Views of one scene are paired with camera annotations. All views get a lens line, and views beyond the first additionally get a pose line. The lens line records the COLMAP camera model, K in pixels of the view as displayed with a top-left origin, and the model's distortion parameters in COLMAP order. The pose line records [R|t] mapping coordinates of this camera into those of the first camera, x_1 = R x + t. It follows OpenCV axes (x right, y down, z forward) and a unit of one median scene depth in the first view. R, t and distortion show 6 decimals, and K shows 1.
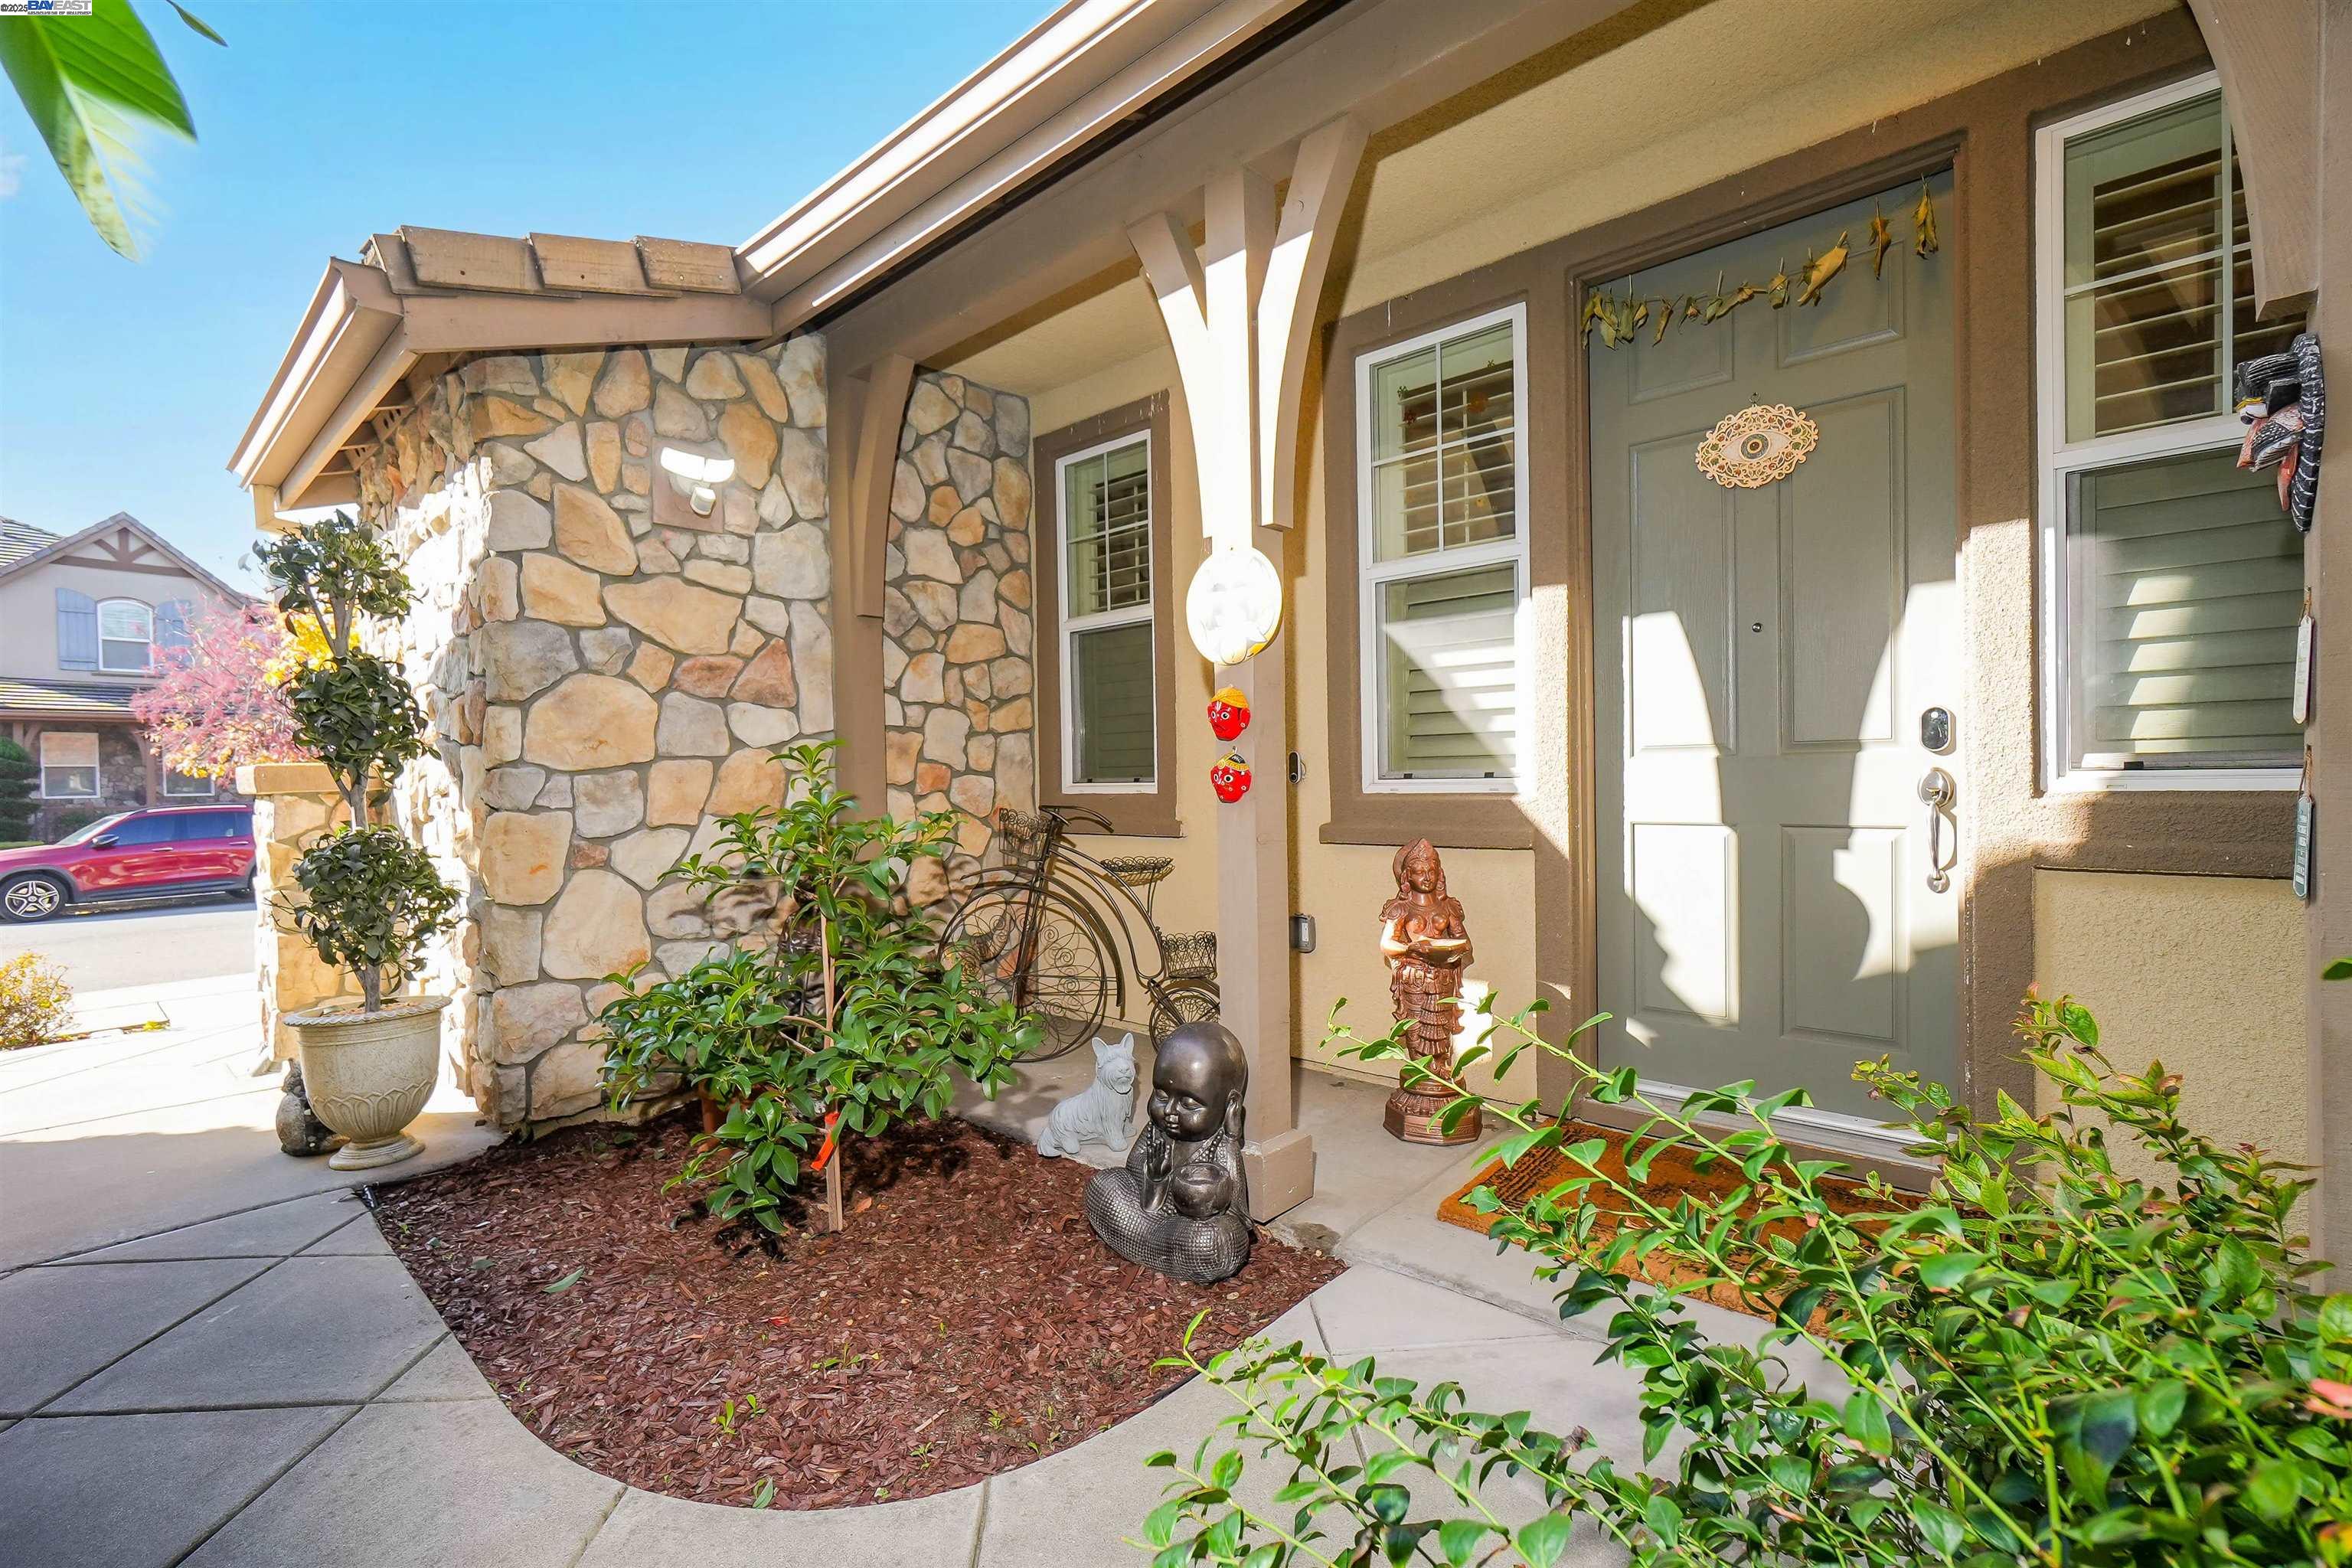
lens RADIAL K [[1019.5, 0, 1168.9], [0, 1019.5, 779.3], [0, 0, 1]] dist [-0.002499, -0.000138]
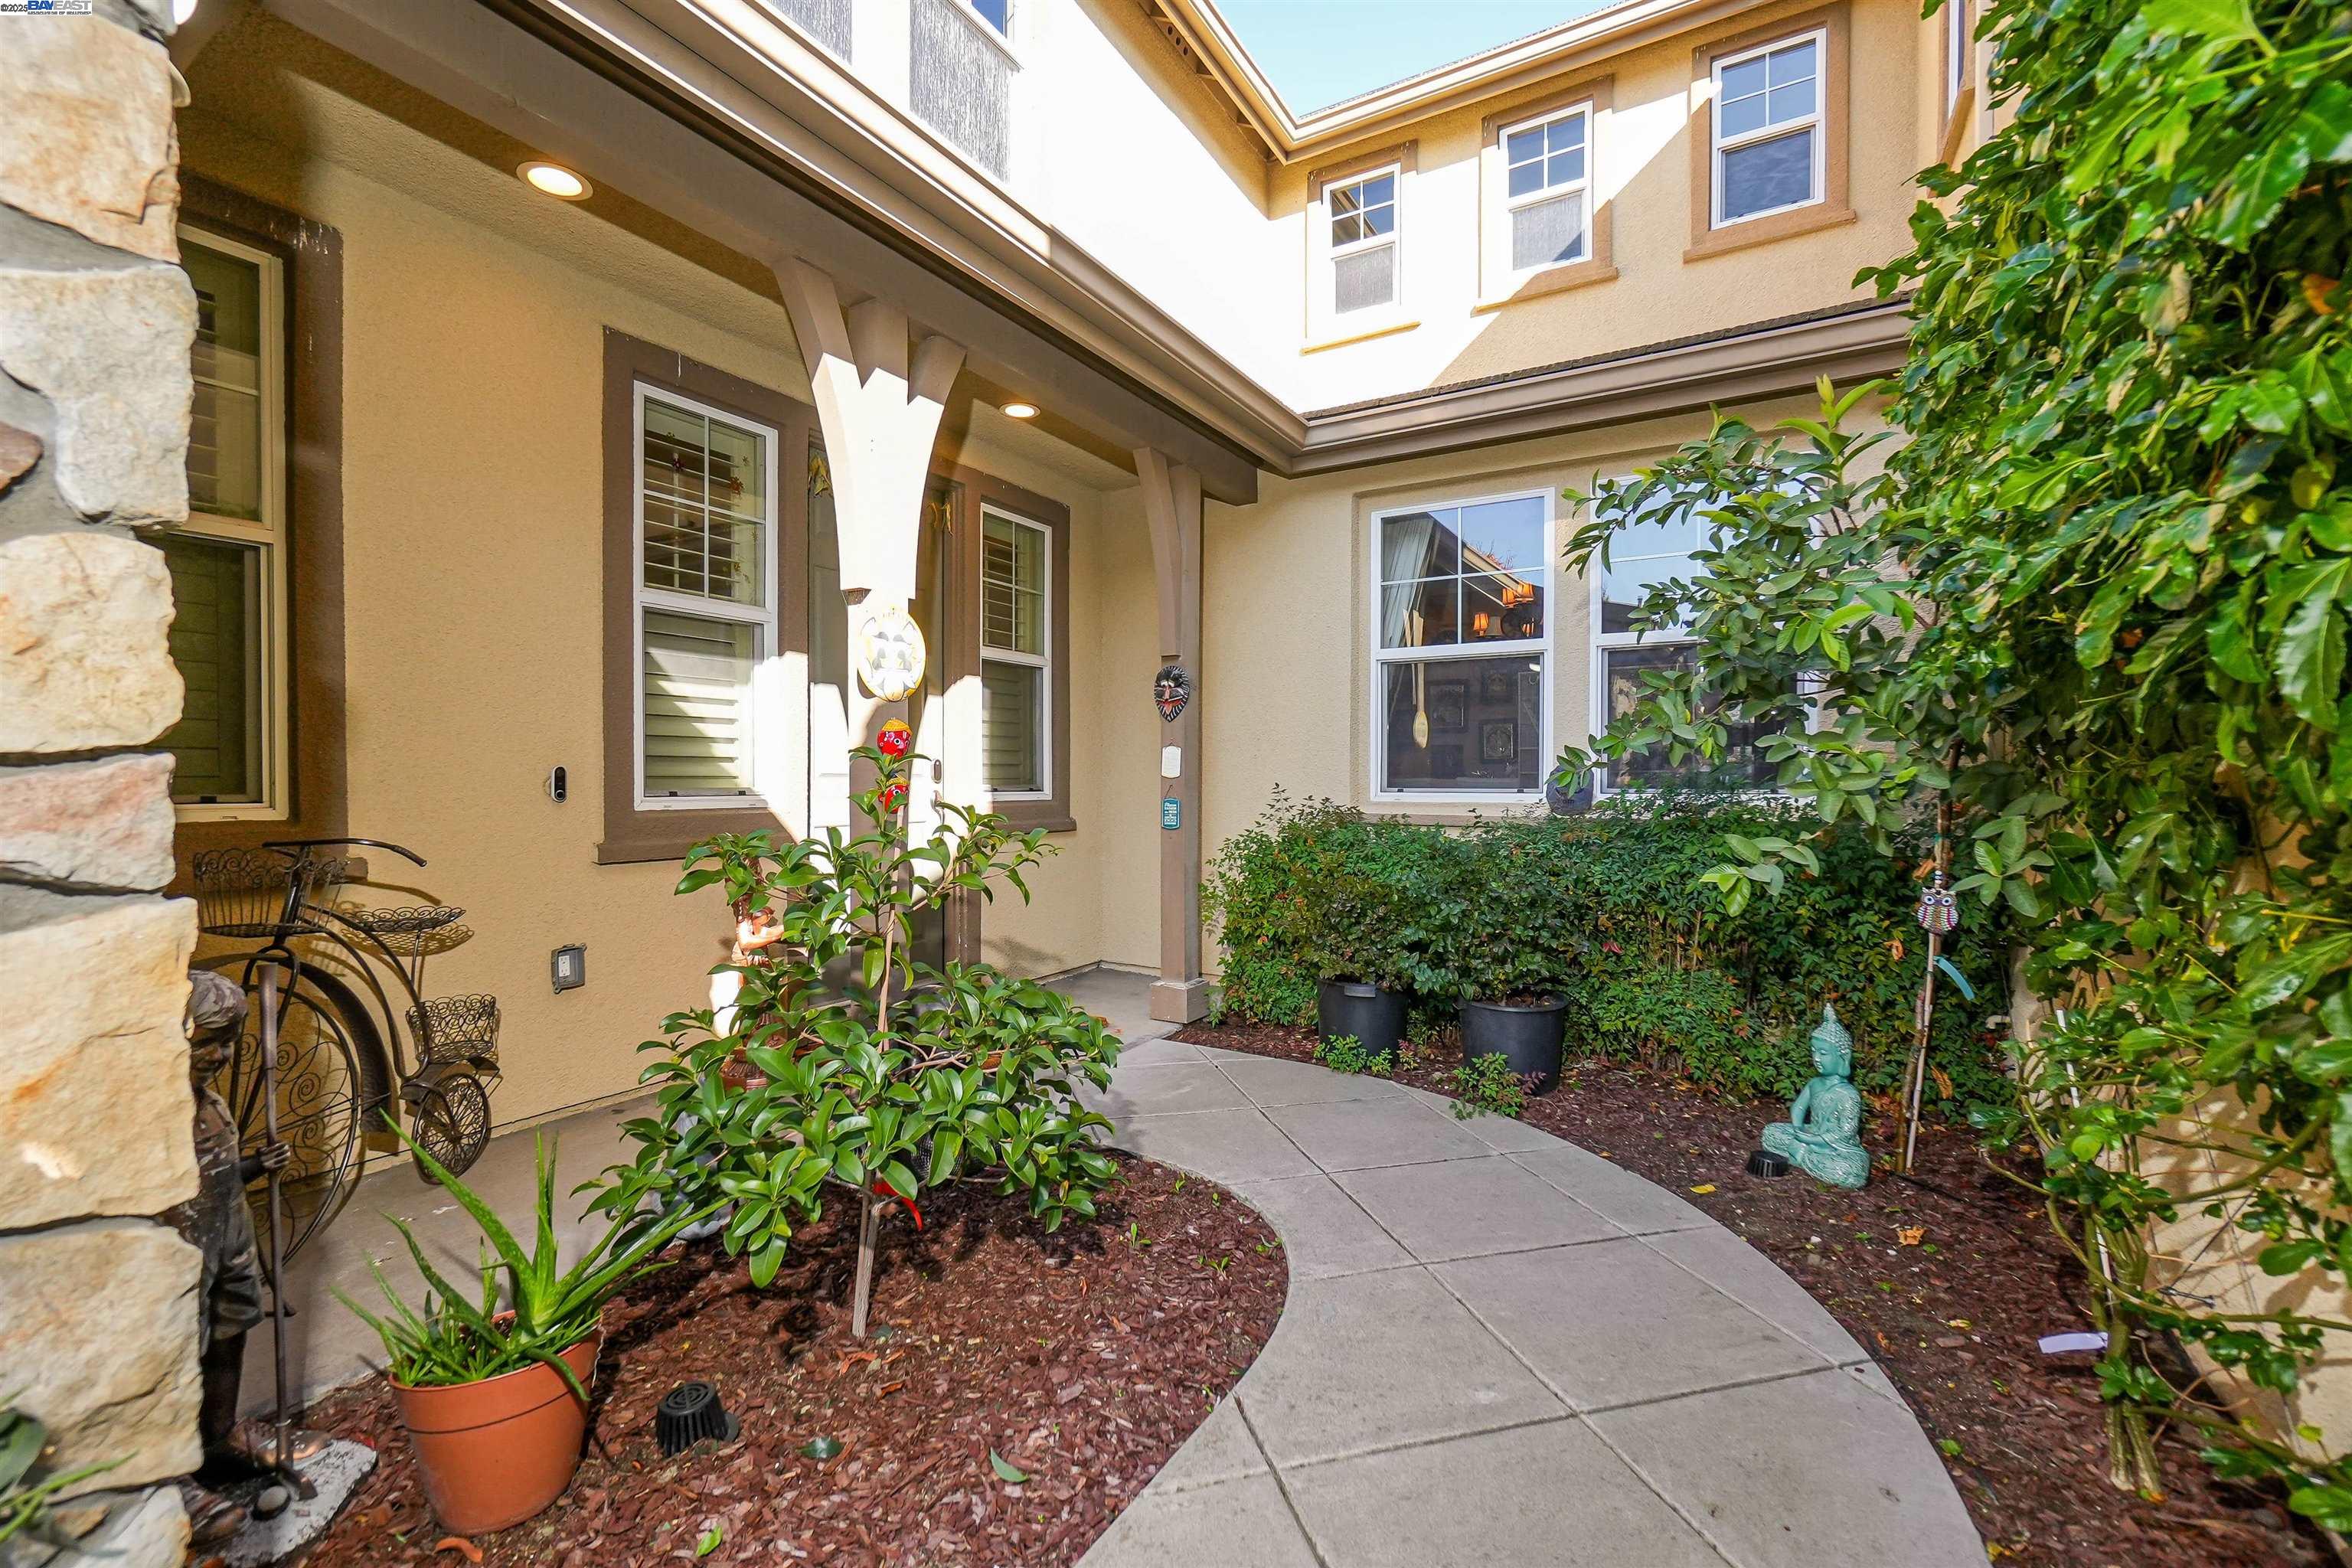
lens RADIAL K [[1019.5, 0, 1168.9], [0, 1019.5, 779.3], [0, 0, 1]] dist [-0.002499, -0.000138]
pose [[-0.211732, 0.014705, 0.977217, -0.989463], [0.006045, 0.999887, -0.013736, -0.000753], [-0.977309, 0.002998, -0.211797, 0.763833]]
